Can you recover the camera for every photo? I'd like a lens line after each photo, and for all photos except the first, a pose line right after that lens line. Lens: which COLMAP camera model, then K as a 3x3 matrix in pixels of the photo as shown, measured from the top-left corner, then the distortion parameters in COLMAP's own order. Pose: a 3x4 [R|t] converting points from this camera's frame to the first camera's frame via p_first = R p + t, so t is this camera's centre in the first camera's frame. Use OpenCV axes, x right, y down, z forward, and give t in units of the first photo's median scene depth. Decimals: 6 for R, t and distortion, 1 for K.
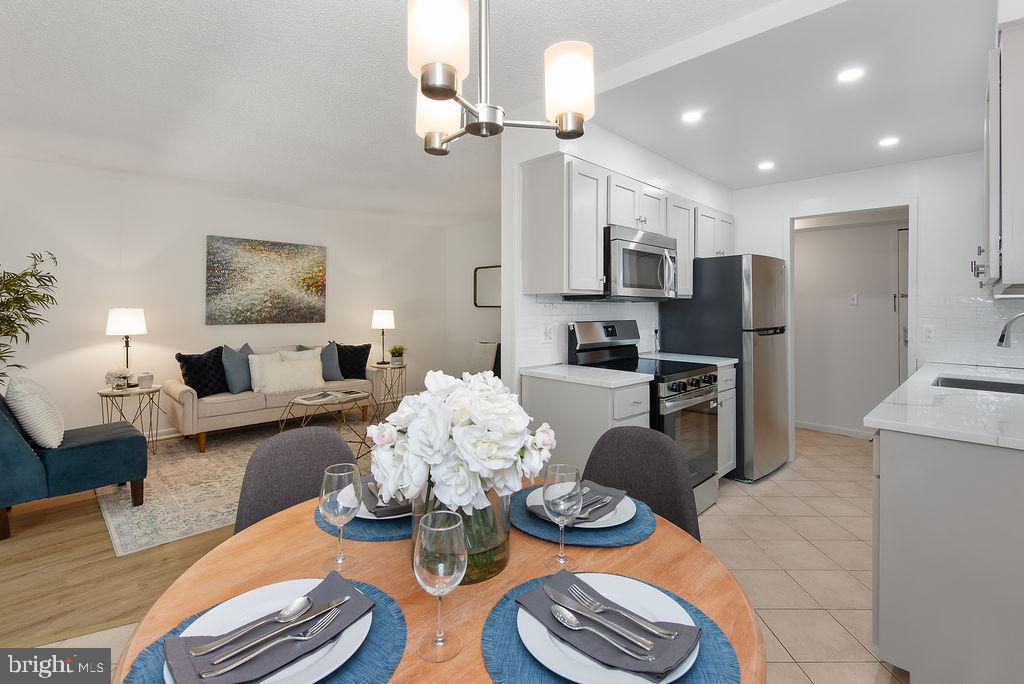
lens RADIAL K [[489.0, 0, 512.9], [0, 489.0, 305.0], [0, 0, 1]] dist [0.023282, -0.000436]
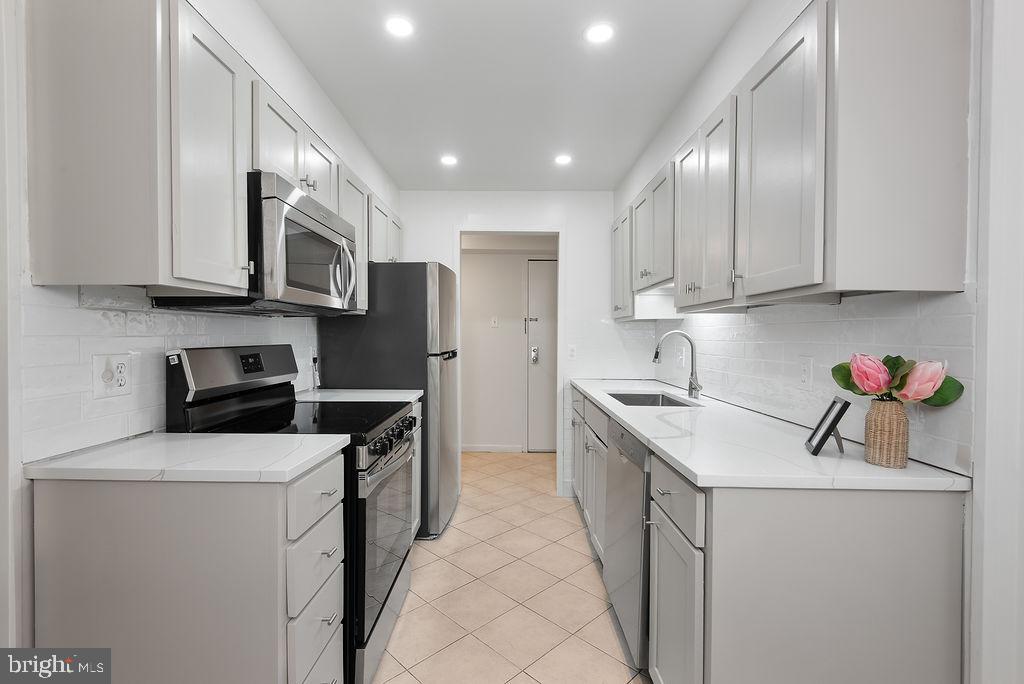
lens RADIAL K [[466.3, 0, 512.0], [0, 466.3, 342.0], [0, 0, 1]] dist [0.000343, -0.000867]
pose [[0.716151, -0.010490, 0.697867, 0.028896], [-0.004197, 0.999804, 0.019335, 0.014362], [-0.697933, -0.016775, 0.715967, 0.355769]]
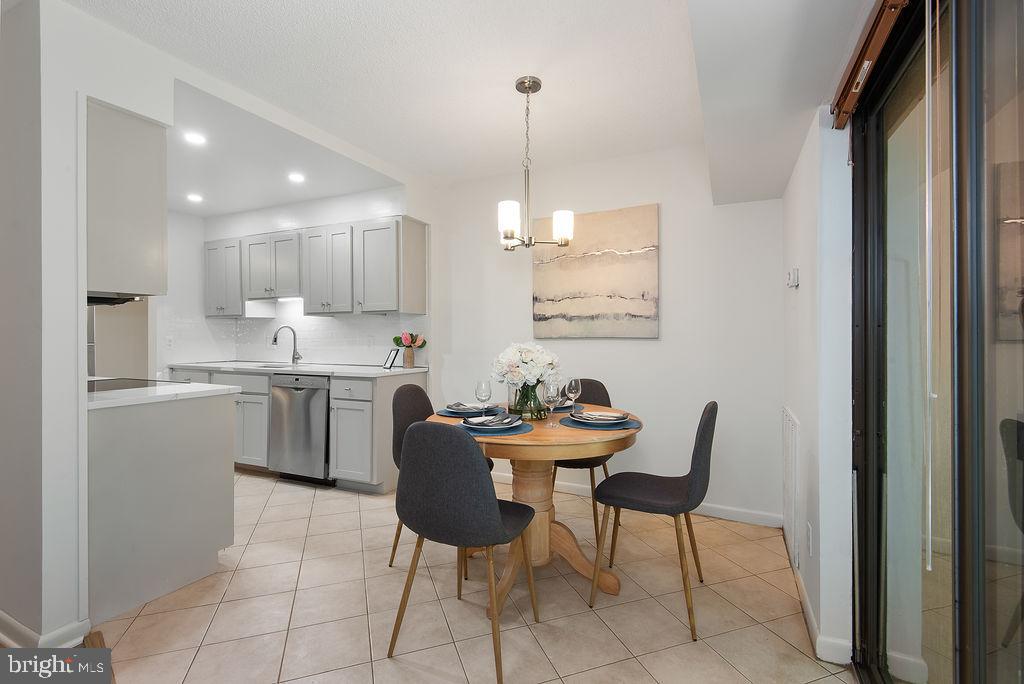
lens RADIAL K [[466.3, 0, 512.0], [0, 466.3, 342.0], [0, 0, 1]] dist [0.000343, -0.000867]
pose [[-0.343285, -0.024785, 0.938904, -0.645100], [-0.002007, 0.999669, 0.025655, 0.021212], [-0.939229, 0.006922, -0.343221, 0.558516]]
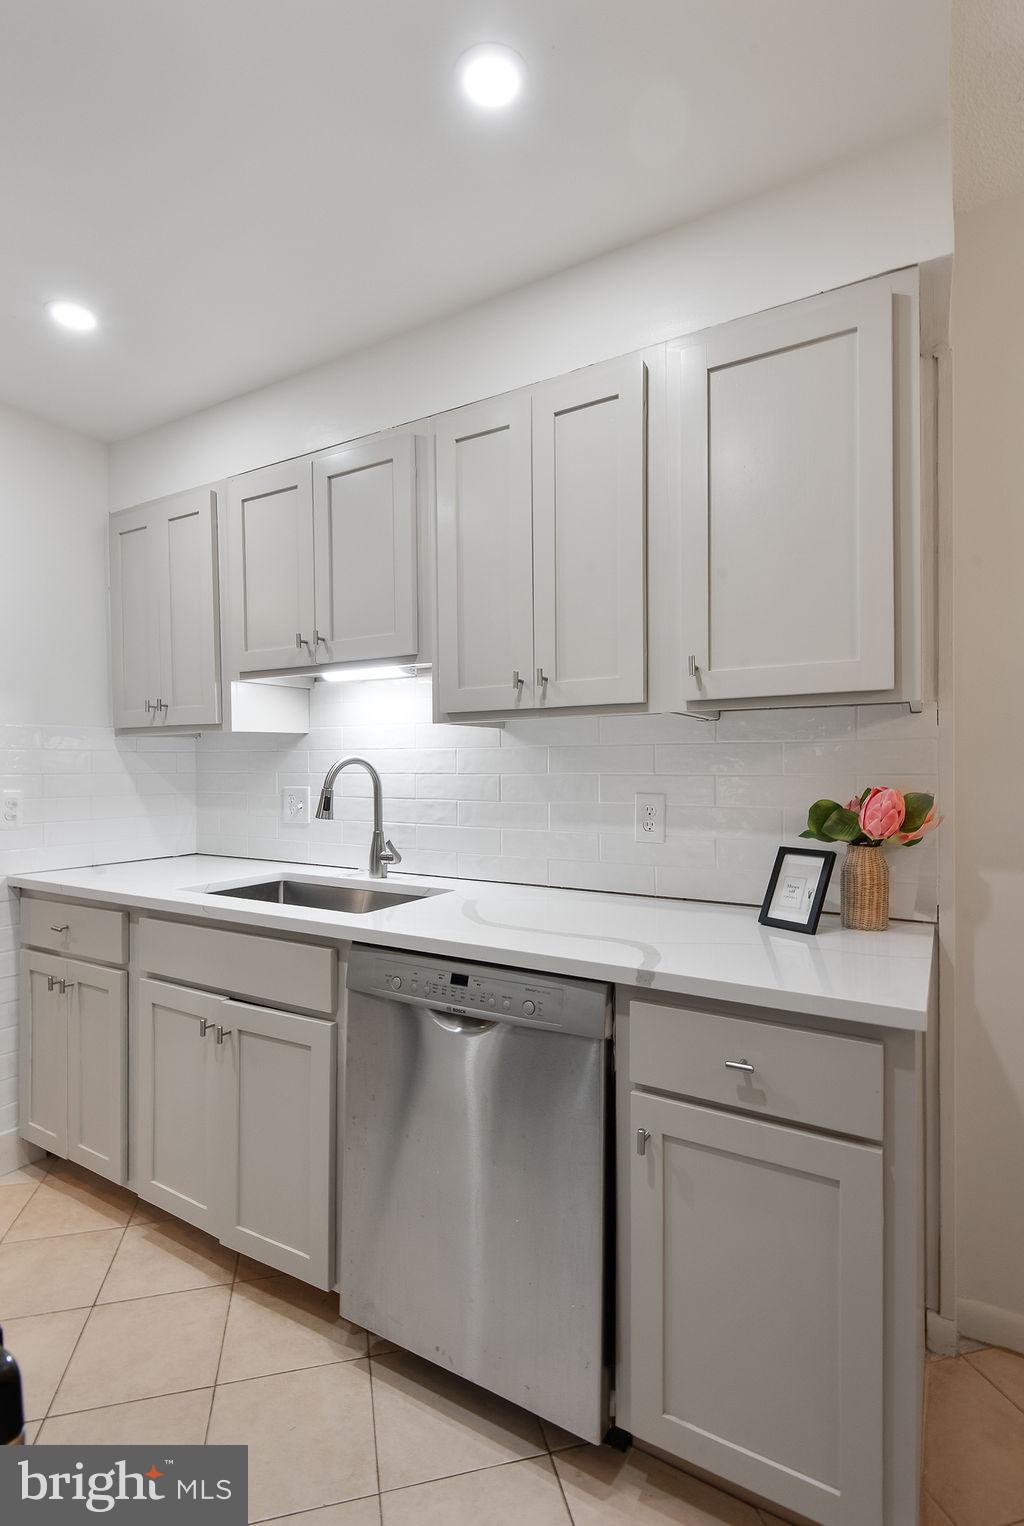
lens RADIAL K [[728.8, 0, 488.4], [0, 728.8, 767.9], [0, 0, 1]] dist [0.023282, -0.000436]
pose [[-0.230251, -0.025039, 0.972809, 0.105140], [0.006408, 0.999608, 0.027245, 0.004479], [-0.973110, 0.012507, -0.230001, 0.728885]]
